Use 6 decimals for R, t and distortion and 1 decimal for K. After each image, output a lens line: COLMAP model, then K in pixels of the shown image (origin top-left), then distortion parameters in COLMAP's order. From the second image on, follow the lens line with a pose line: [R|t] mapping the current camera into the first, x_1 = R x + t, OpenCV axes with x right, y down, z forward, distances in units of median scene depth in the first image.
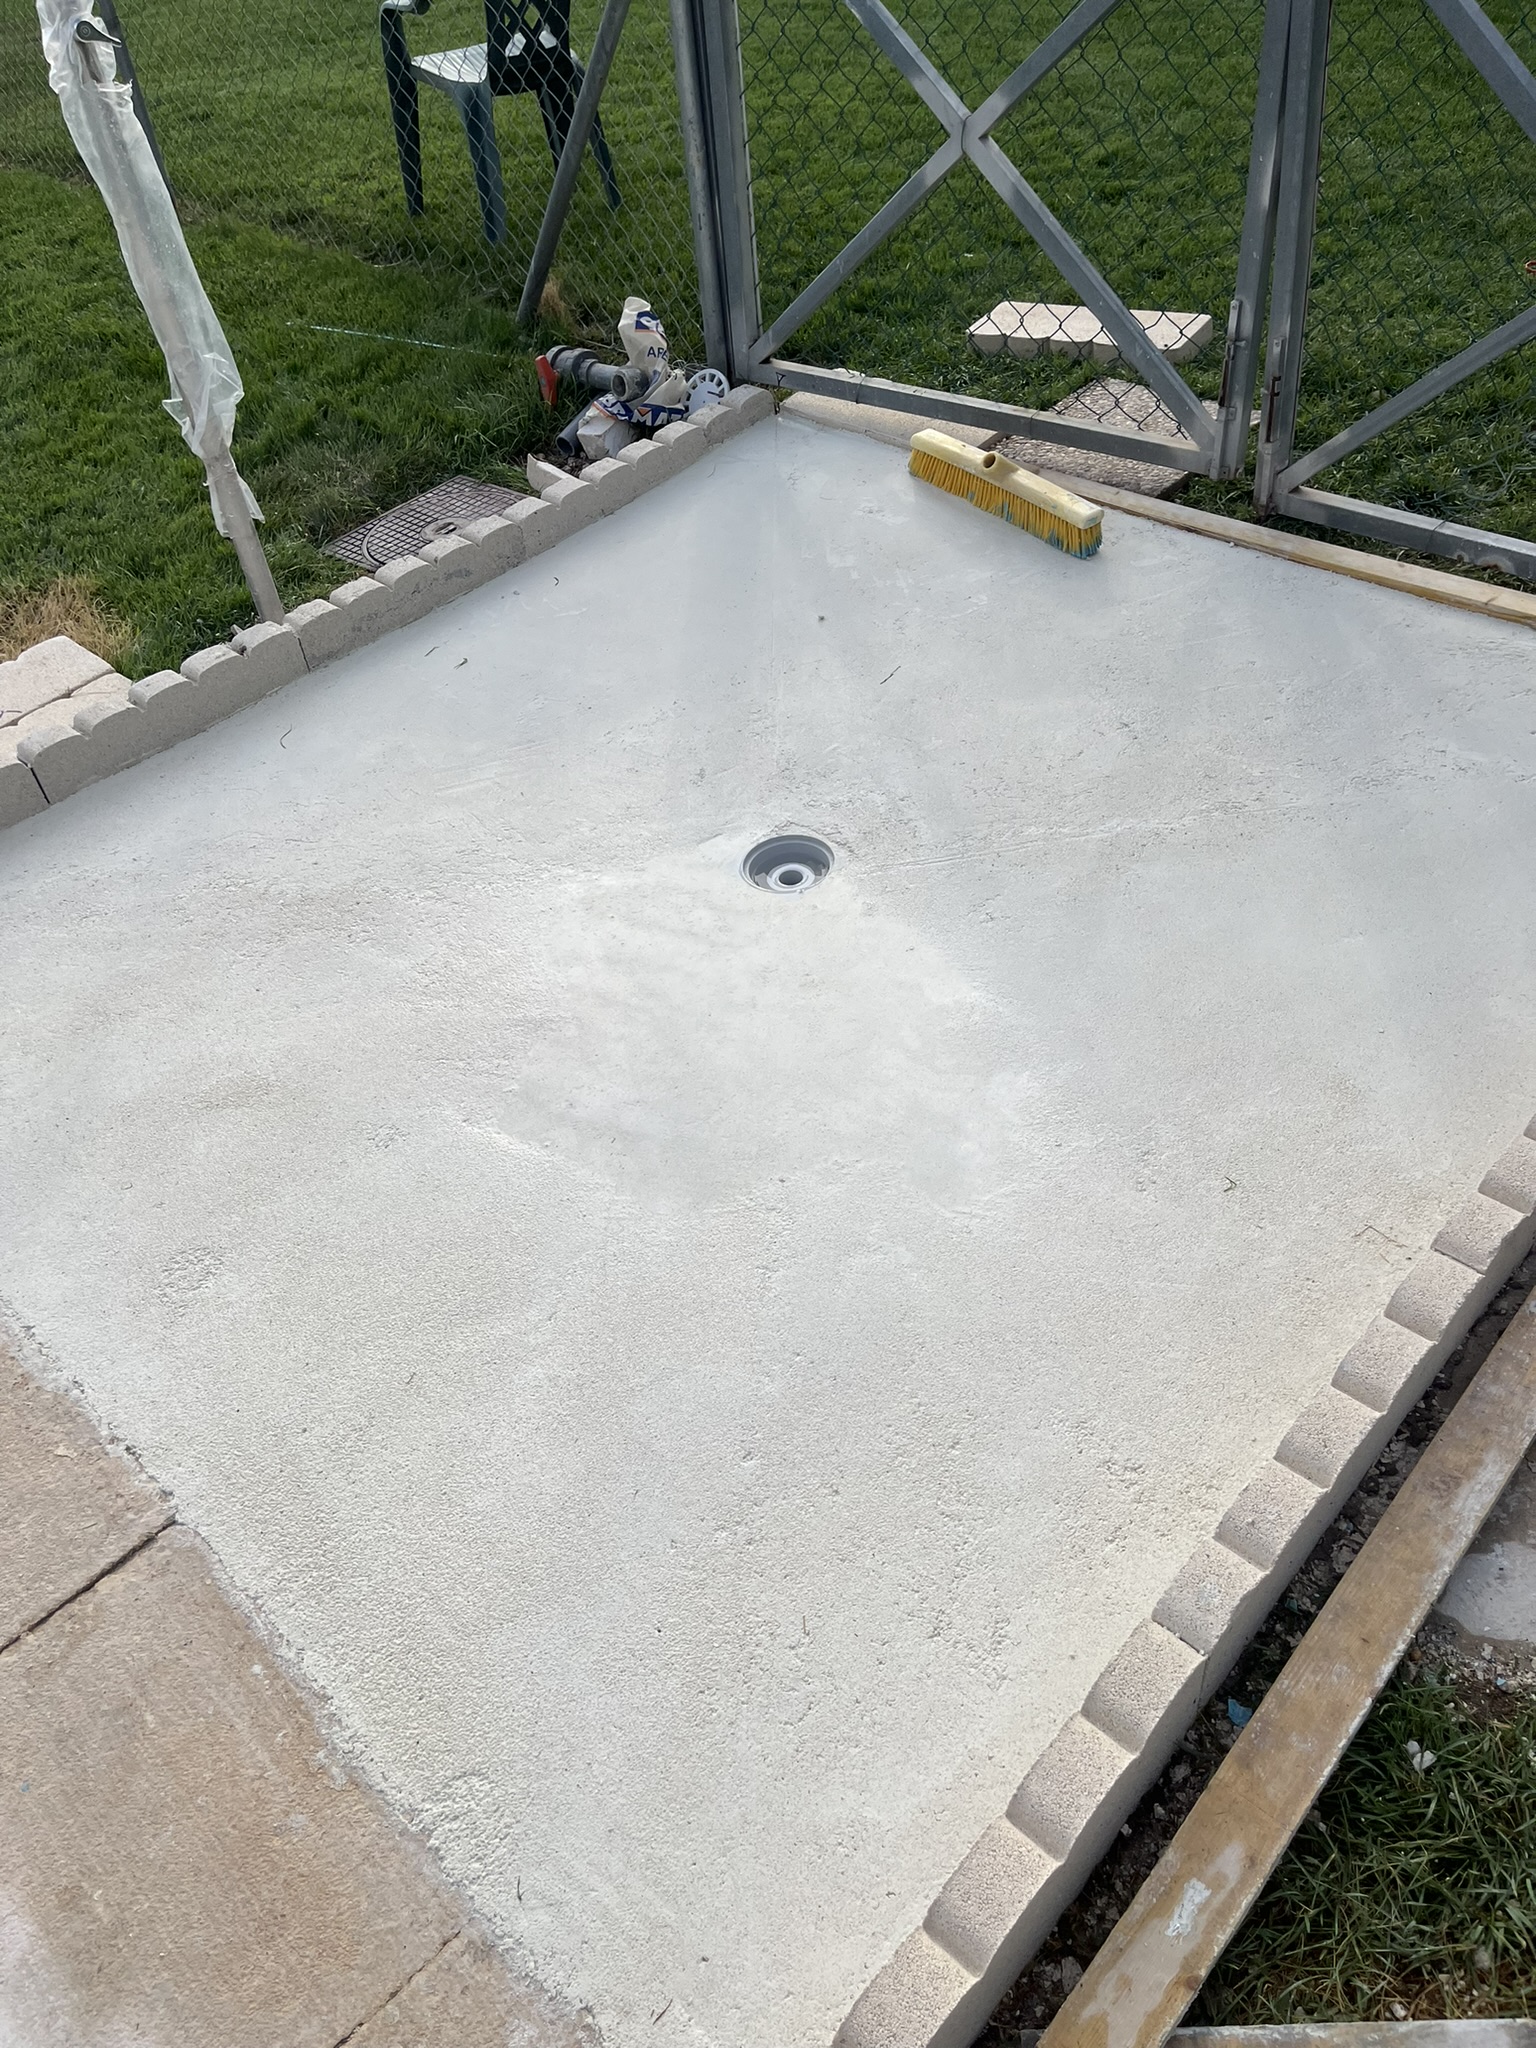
lens RADIAL K [[1525.1, 0, 768.0], [0, 1525.1, 1024.0], [0, 0, 1]] dist [0.069649, -0.084050]
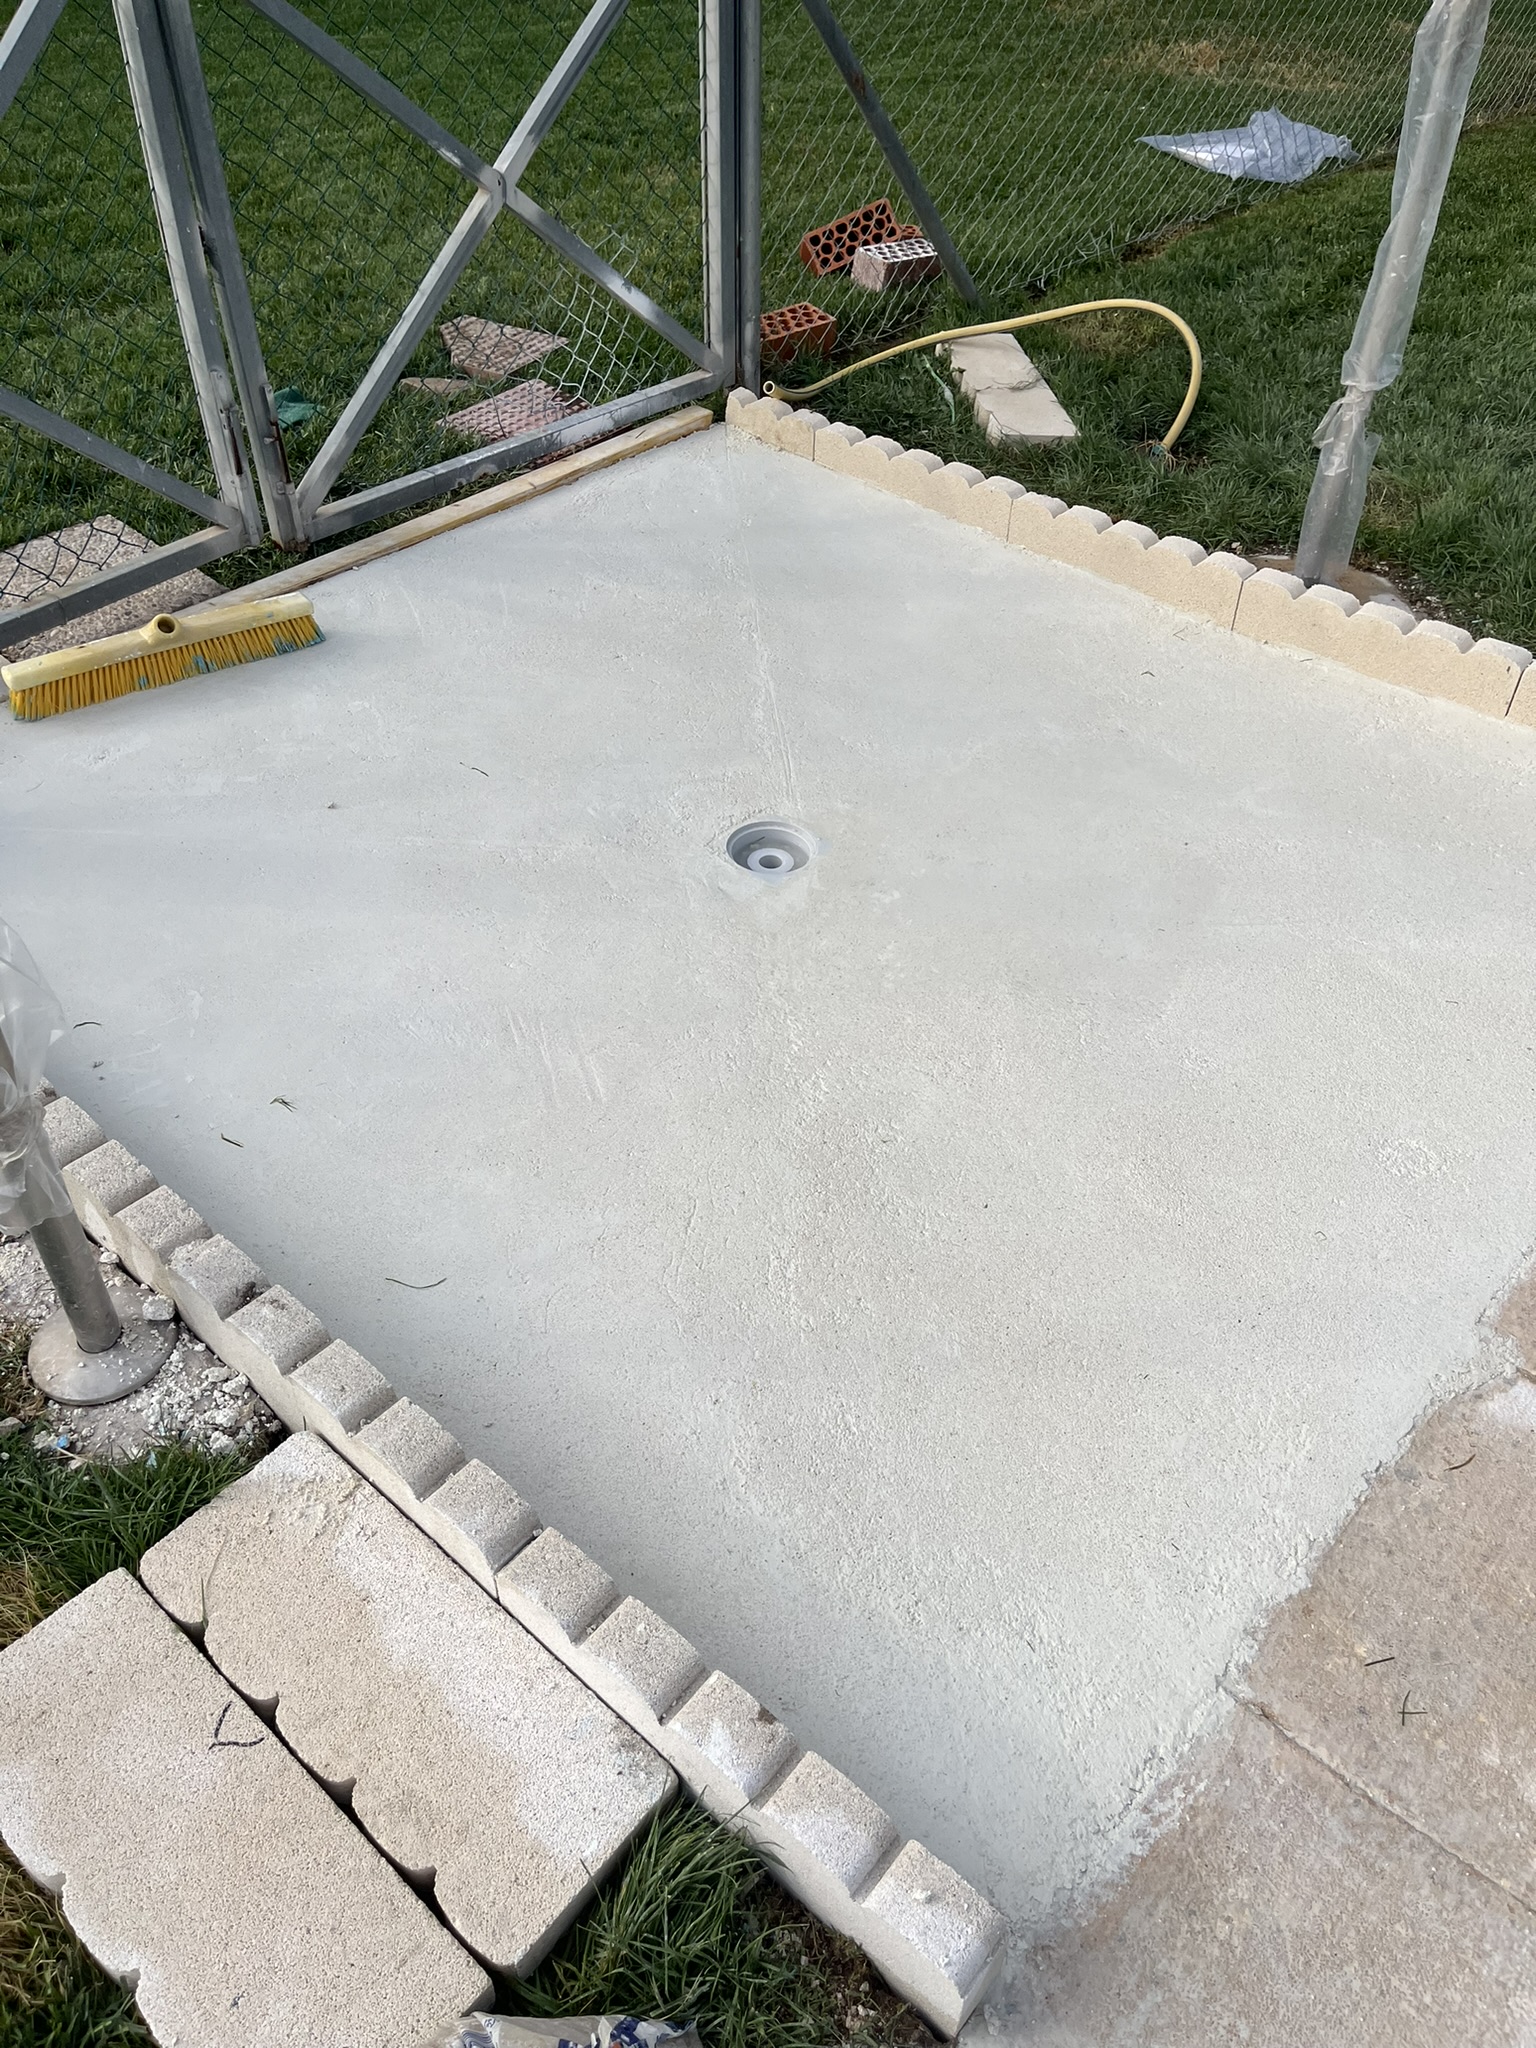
lens RADIAL K [[1525.1, 0, 768.0], [0, 1525.1, 1024.0], [0, 0, 1]] dist [0.069649, -0.084050]
pose [[-0.024557, -0.607617, 0.793850, -0.735204], [0.673086, 0.577084, 0.462525, -0.430978], [-0.739156, 0.545688, 0.394807, 0.548993]]
